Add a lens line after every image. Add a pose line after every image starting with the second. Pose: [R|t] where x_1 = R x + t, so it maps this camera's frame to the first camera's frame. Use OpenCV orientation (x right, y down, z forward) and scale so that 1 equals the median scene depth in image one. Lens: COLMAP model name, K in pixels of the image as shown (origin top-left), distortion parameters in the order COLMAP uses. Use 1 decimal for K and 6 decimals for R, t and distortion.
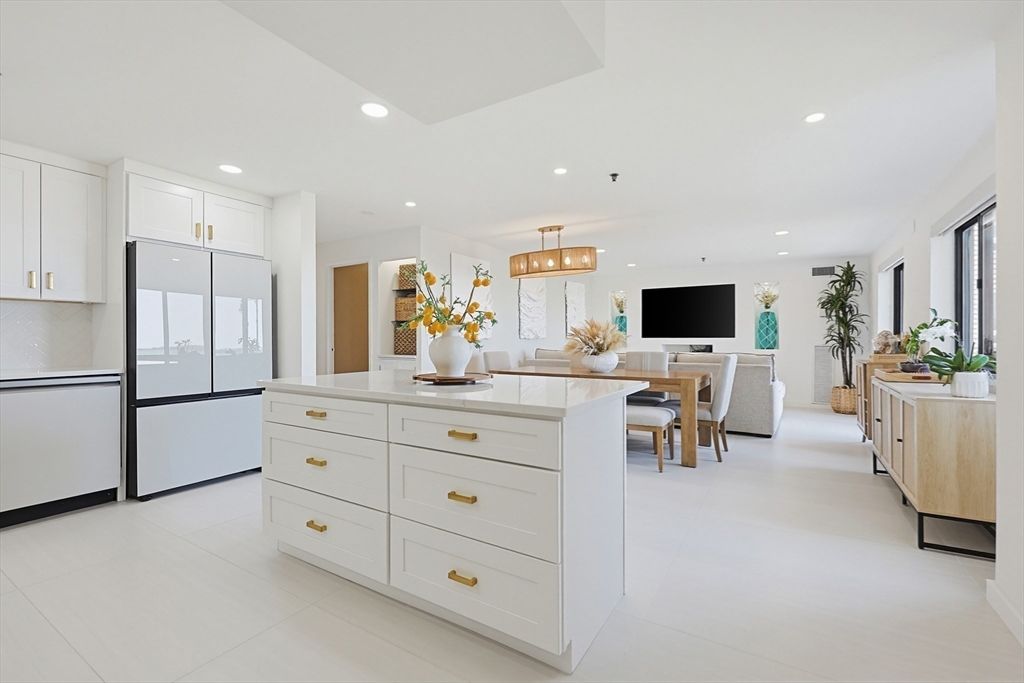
lens RADIAL K [[445.2, 0, 533.2], [0, 445.2, 339.2], [0, 0, 1]] dist [-0.001817, 0.000002]
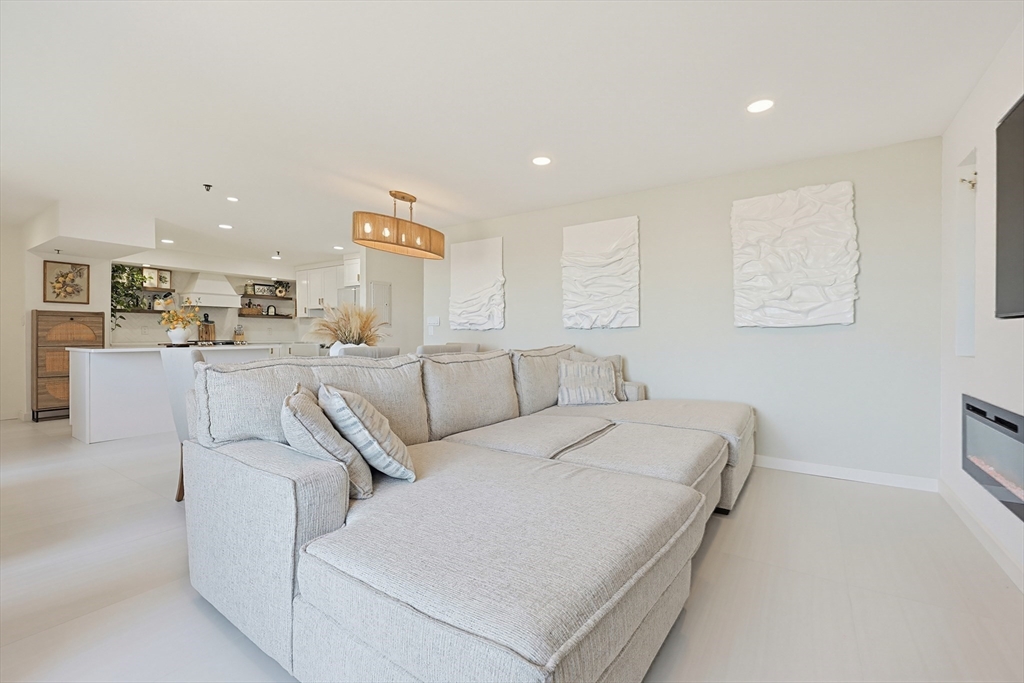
lens RADIAL K [[436.9, 0, 519.3], [0, 436.9, 336.9], [0, 0, 1]] dist [-0.002814, -0.000026]
pose [[-0.052062, 0.008897, -0.998604, 1.398344], [-0.002821, 0.999955, 0.009056, 0.011904], [0.998640, 0.003289, -0.052034, 2.064731]]
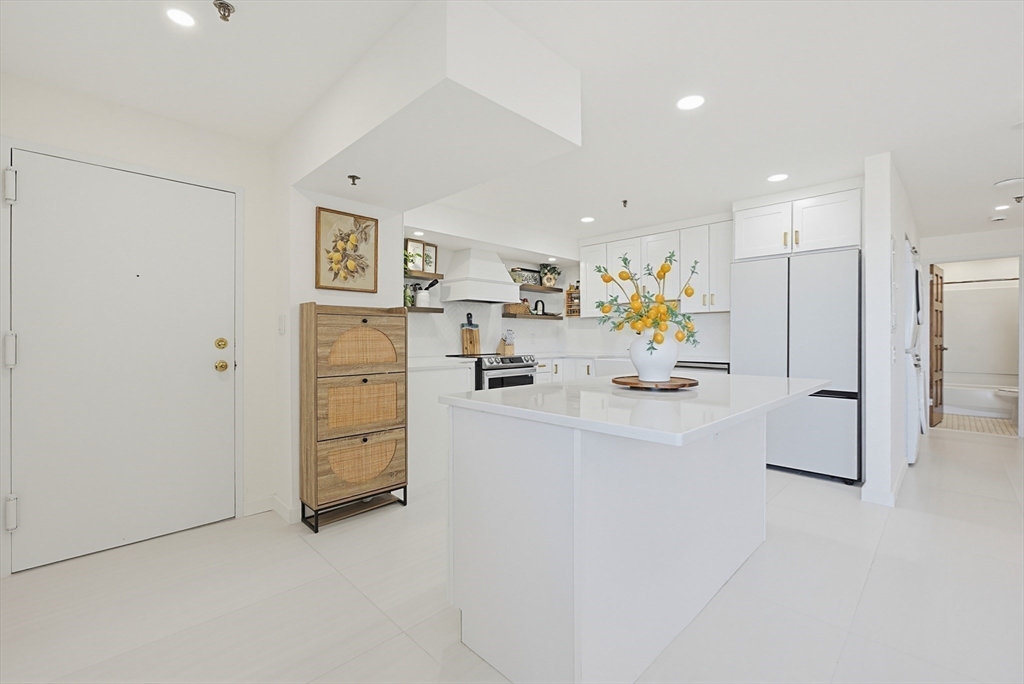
lens RADIAL K [[435.5, 0, 513.9], [0, 435.5, 338.9], [0, 0, 1]] dist [0.000132, 0.000339]
pose [[-0.259041, 0.007880, -0.965834, 0.516438], [0.002321, 0.999969, 0.007536, -0.008293], [0.965864, -0.000289, -0.259051, 0.698318]]
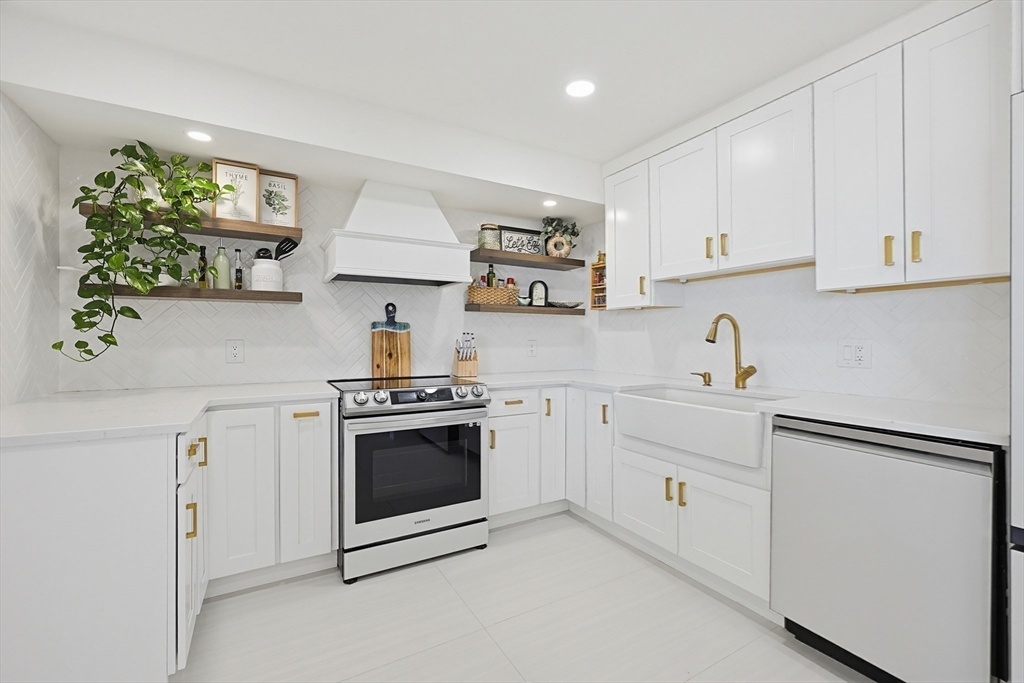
lens RADIAL K [[436.9, 0, 519.3], [0, 436.9, 336.9], [0, 0, 1]] dist [-0.002814, -0.000026]
pose [[-0.490333, -0.001300, -0.871534, -0.372734], [0.001942, 0.999995, -0.002584, -0.019690], [0.871533, -0.002959, -0.490328, 0.805211]]
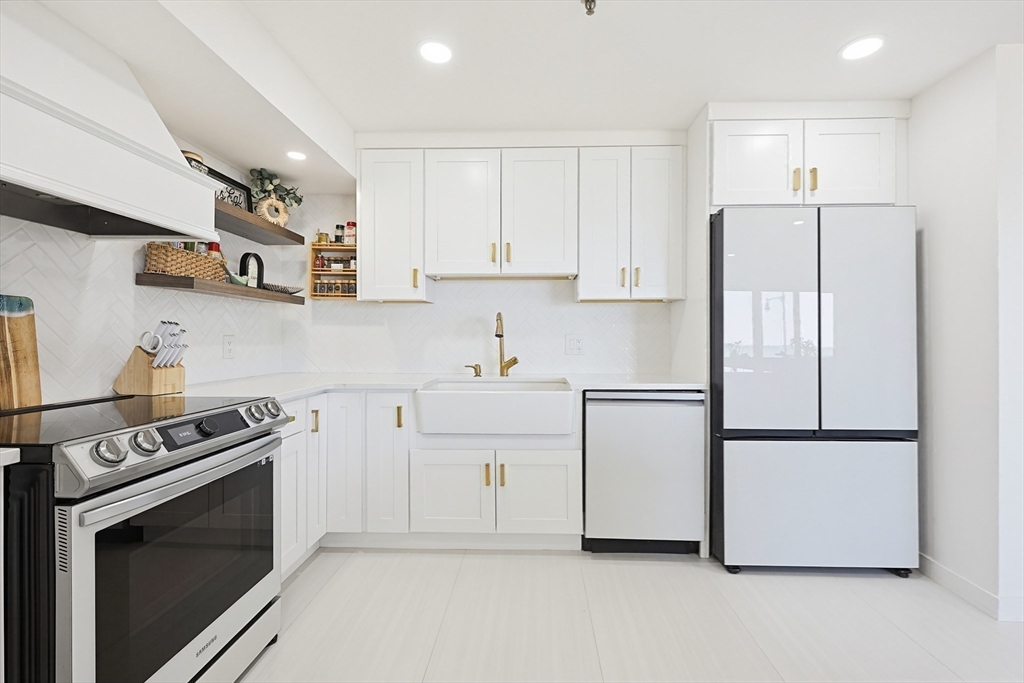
lens RADIAL K [[436.9, 0, 519.3], [0, 436.9, 336.9], [0, 0, 1]] dist [-0.002814, -0.000026]
pose [[0.474286, 0.000890, -0.880370, -0.419694], [-0.002458, 0.999997, -0.000313, -0.011763], [0.880367, 0.002312, 0.474287, 0.367524]]
